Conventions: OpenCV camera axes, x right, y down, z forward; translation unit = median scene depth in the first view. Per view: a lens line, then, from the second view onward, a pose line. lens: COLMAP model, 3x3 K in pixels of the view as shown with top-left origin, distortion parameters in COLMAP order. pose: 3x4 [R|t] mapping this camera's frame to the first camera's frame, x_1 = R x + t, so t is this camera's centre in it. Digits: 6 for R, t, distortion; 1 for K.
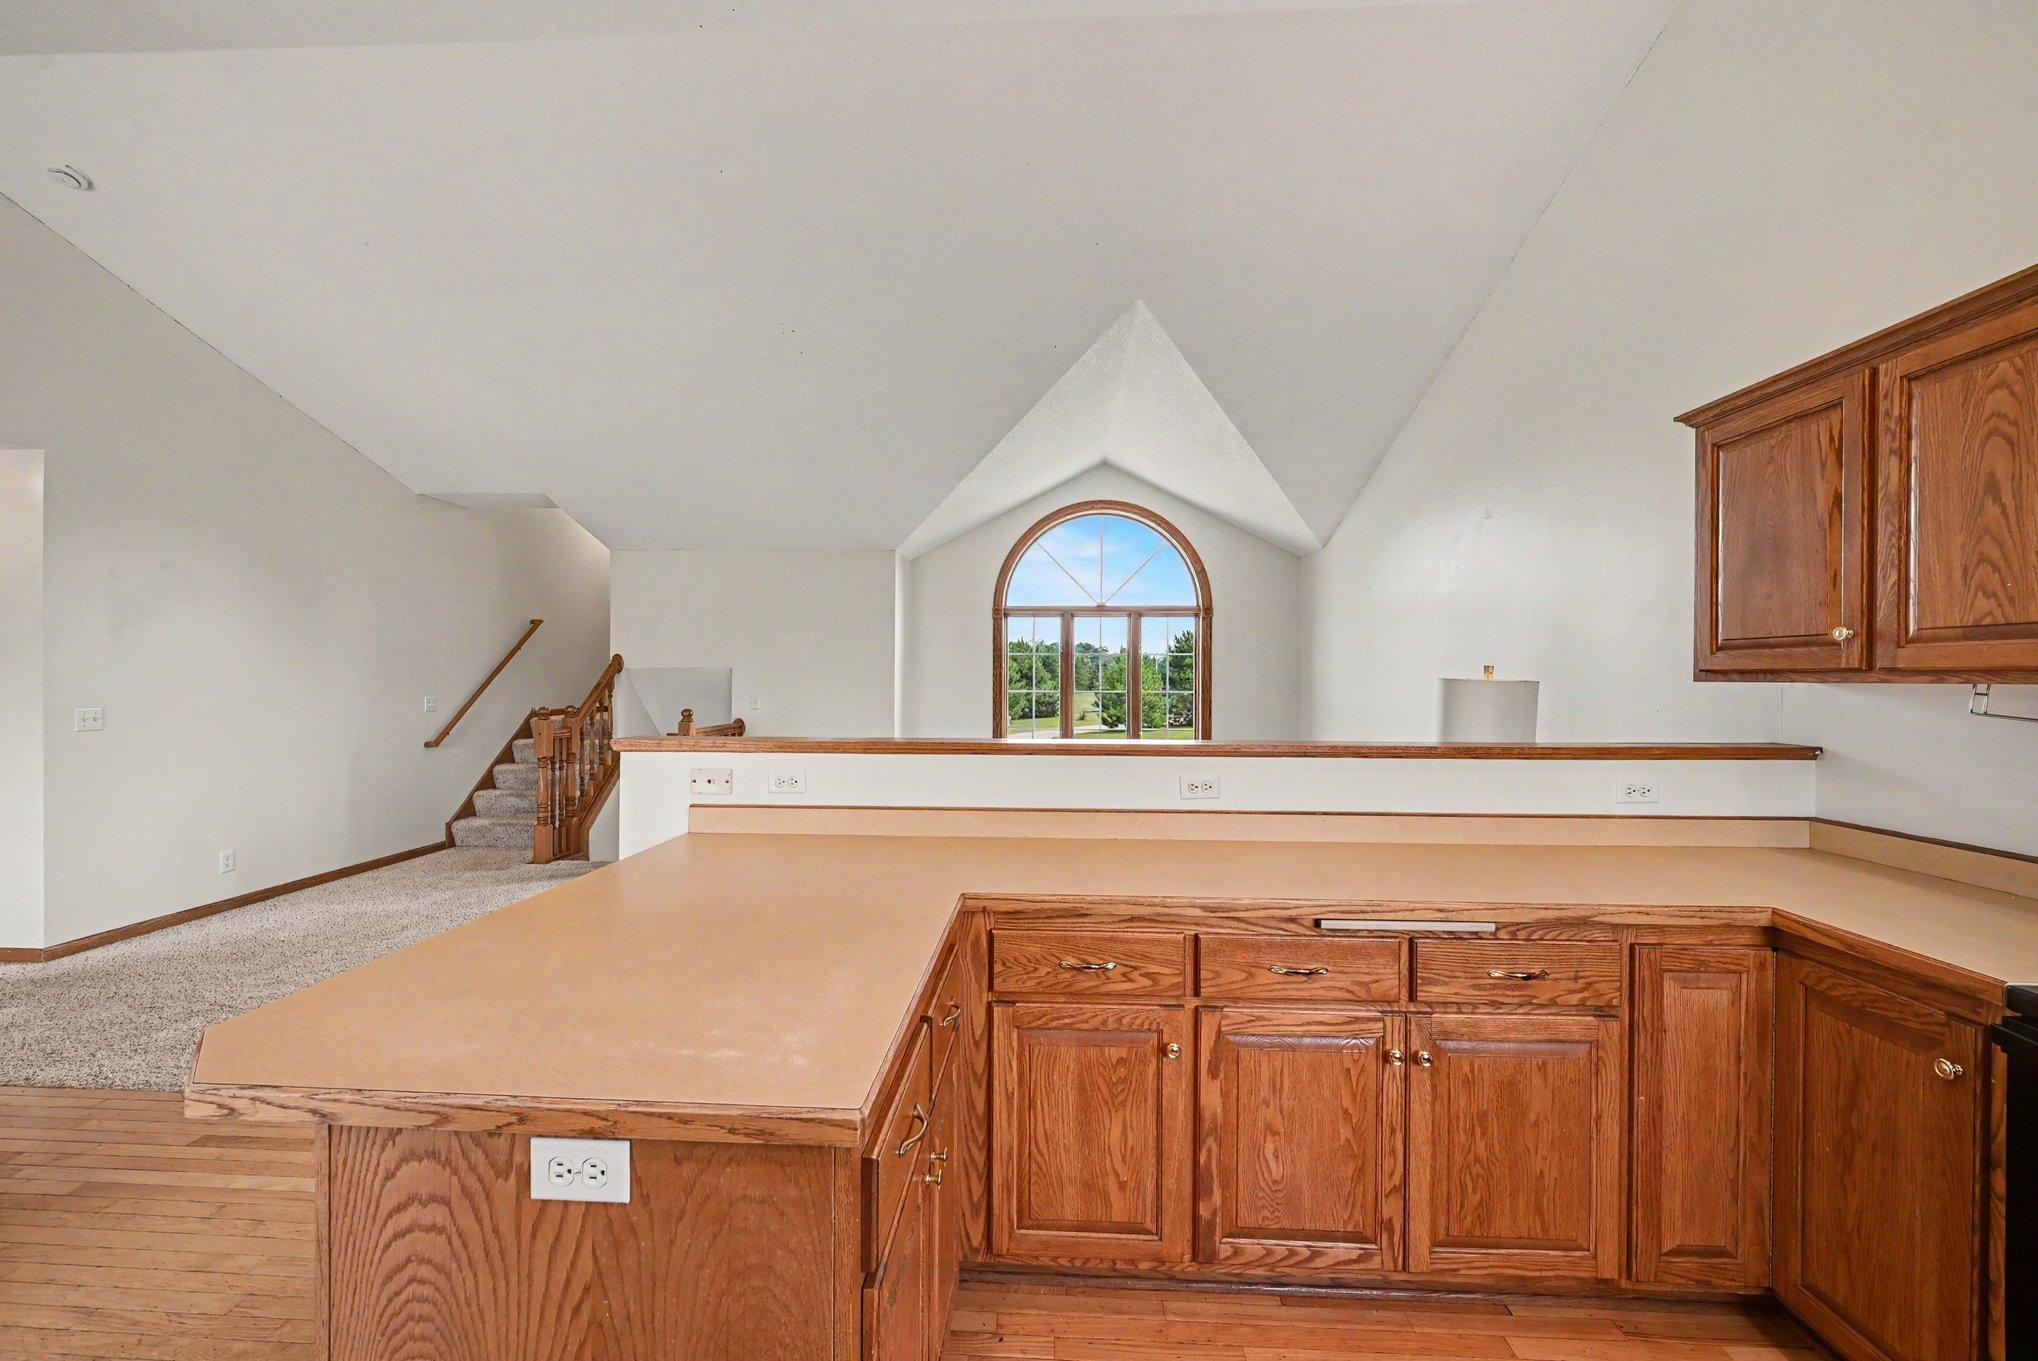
lens RADIAL K [[798.1, 0, 1023.7], [0, 798.1, 680.5], [0, 0, 1]] dist [-0.003723, -0.000258]
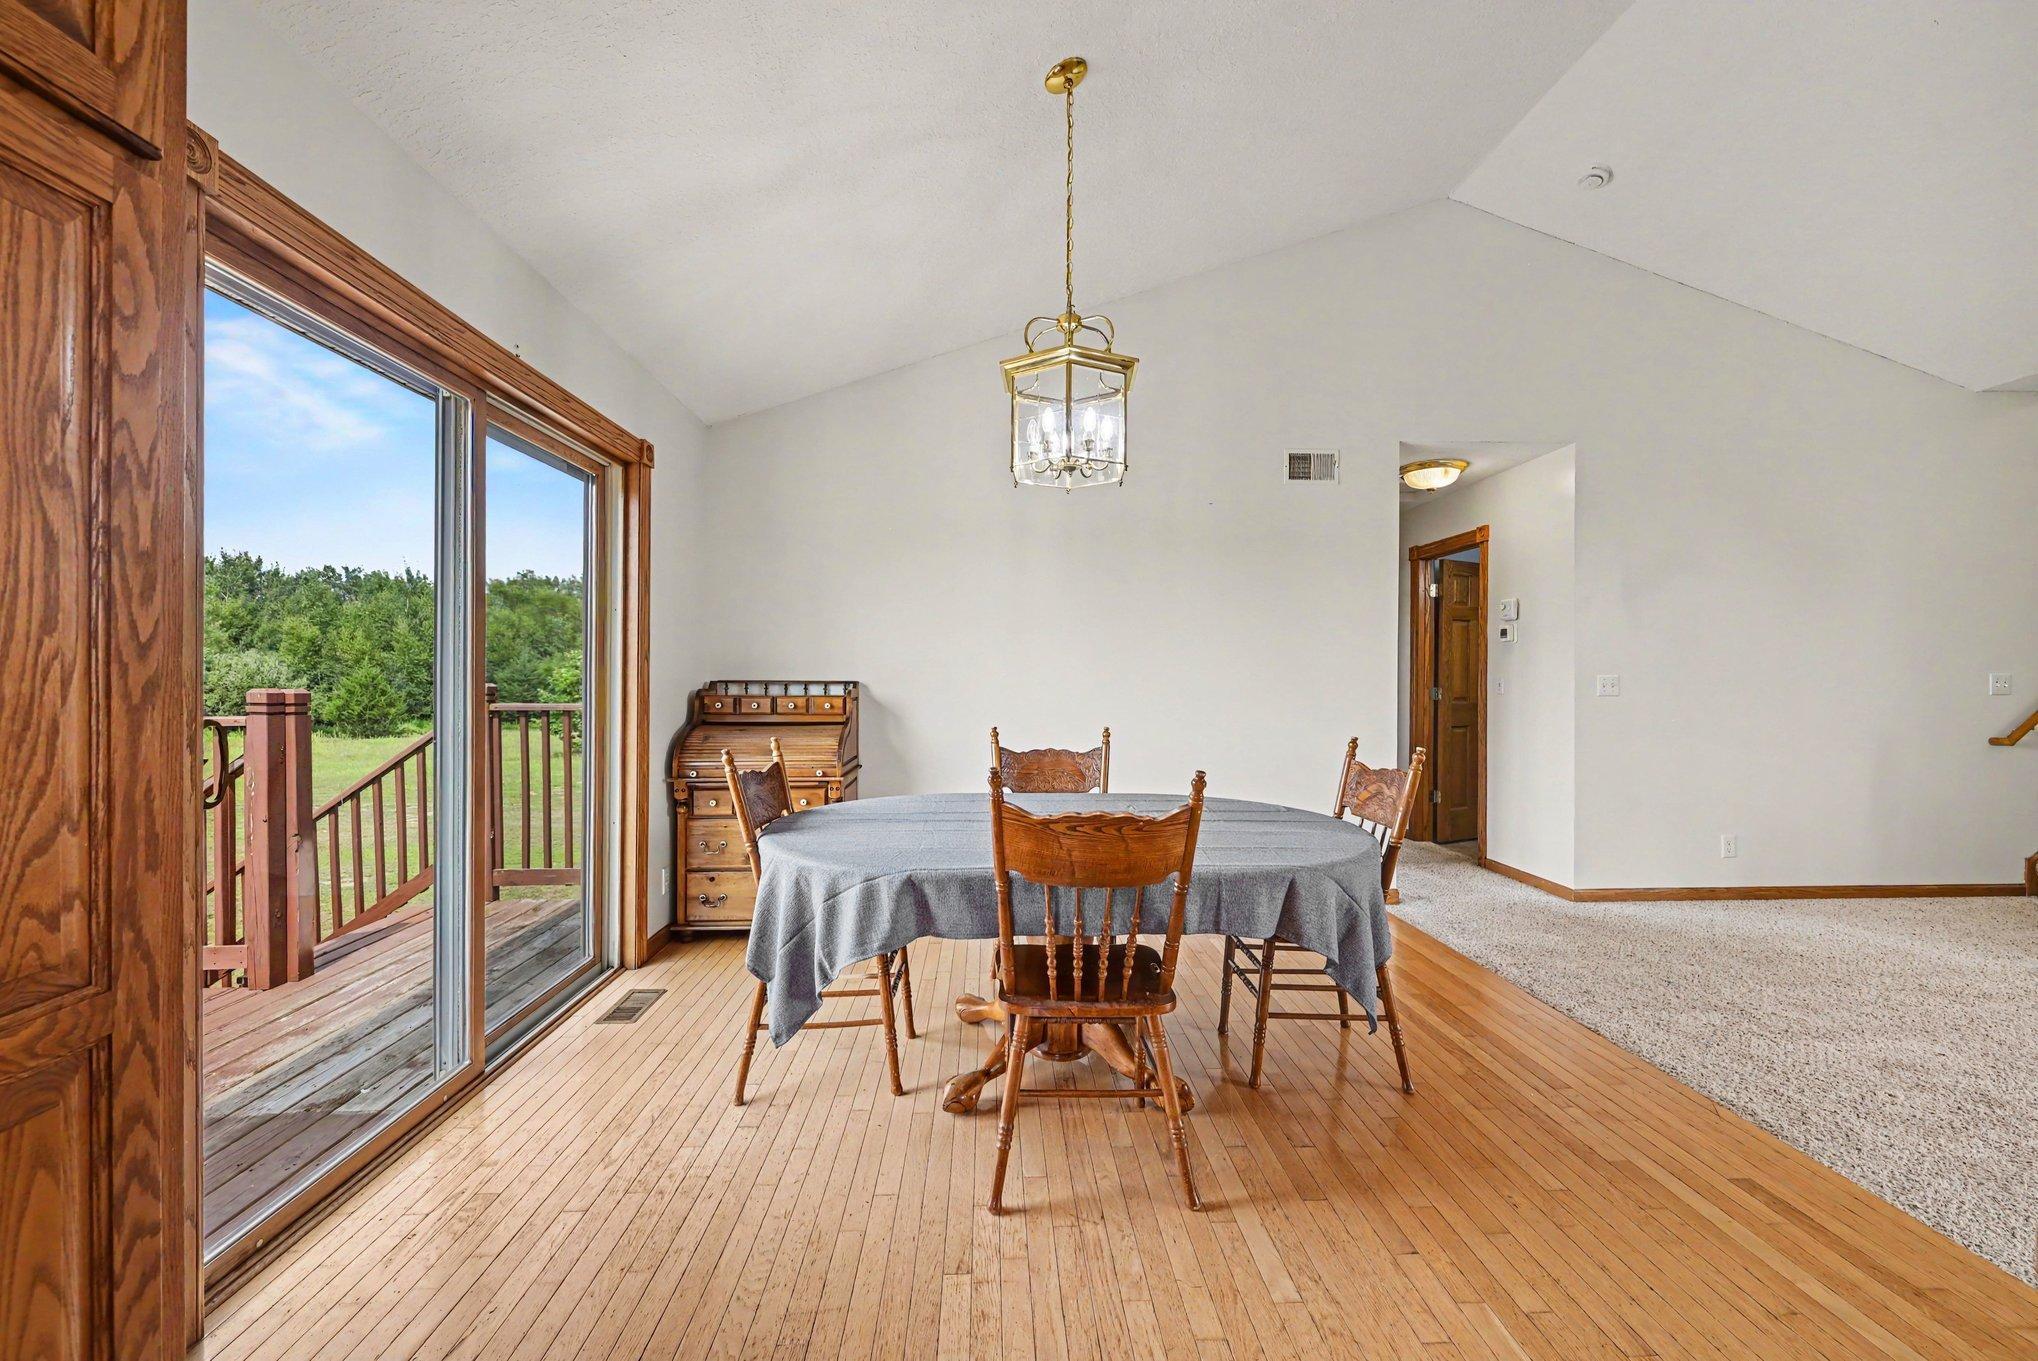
lens RADIAL K [[811.8, 0, 1010.4], [0, 811.8, 681.0], [0, 0, 1]] dist [-0.003828, 0.000082]
pose [[0.084879, 0.002239, -0.996389, -0.382156], [-0.004696, 0.999987, 0.001847, 0.105085], [0.996380, 0.004523, 0.084888, 0.256403]]
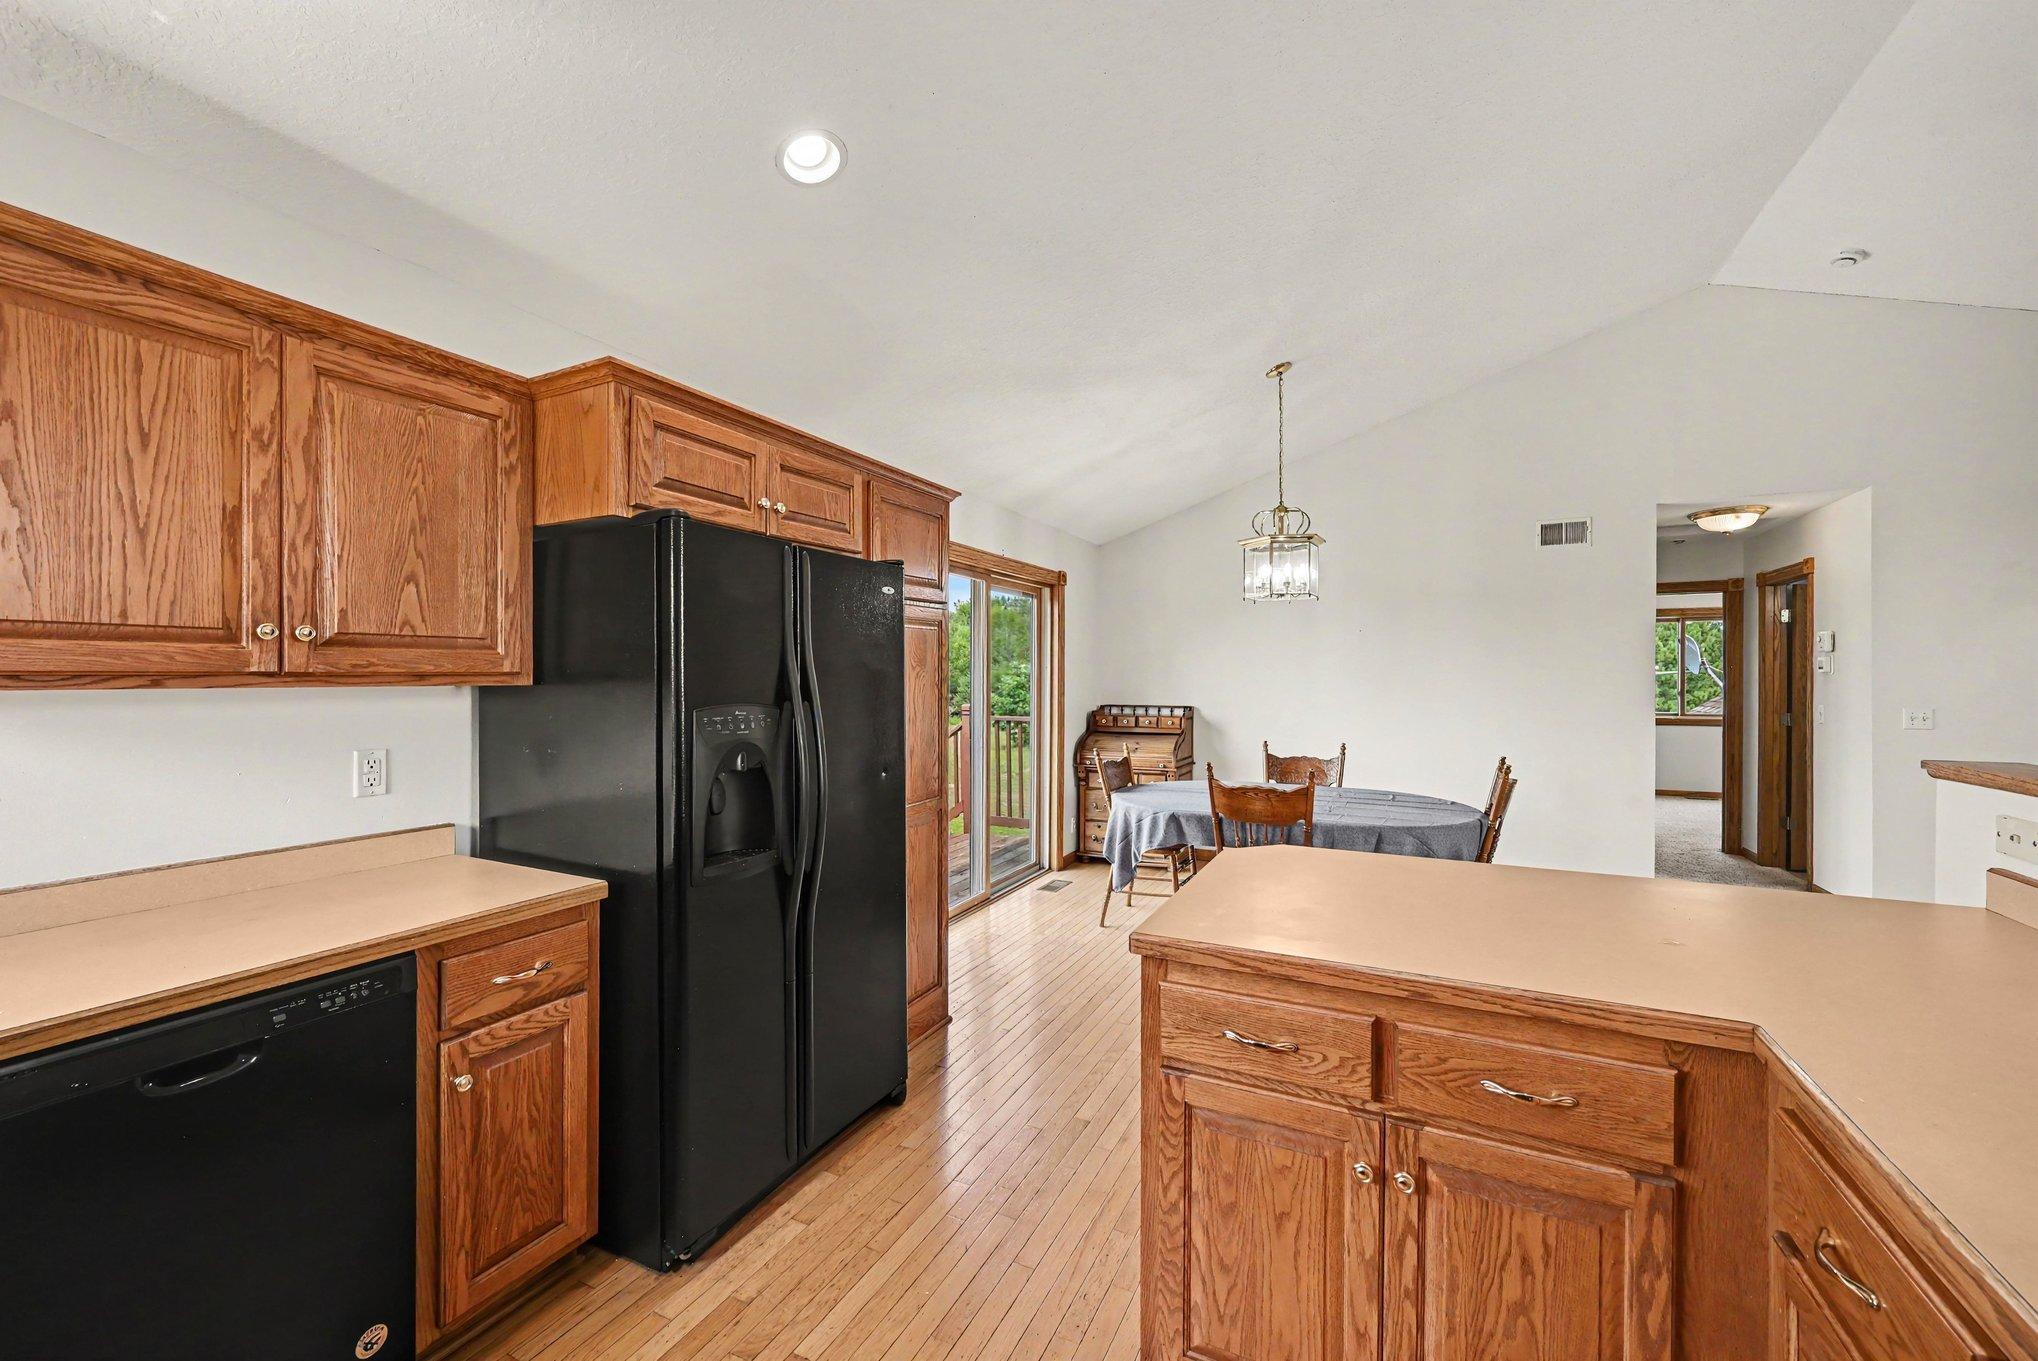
lens RADIAL K [[811.8, 0, 1010.4], [0, 811.8, 681.0], [0, 0, 1]] dist [-0.003828, 0.000082]
pose [[-0.402287, 0.000801, -0.915513, 0.796118], [-0.002934, 0.999993, 0.002164, -0.004505], [0.915509, 0.003557, -0.402282, 0.714975]]
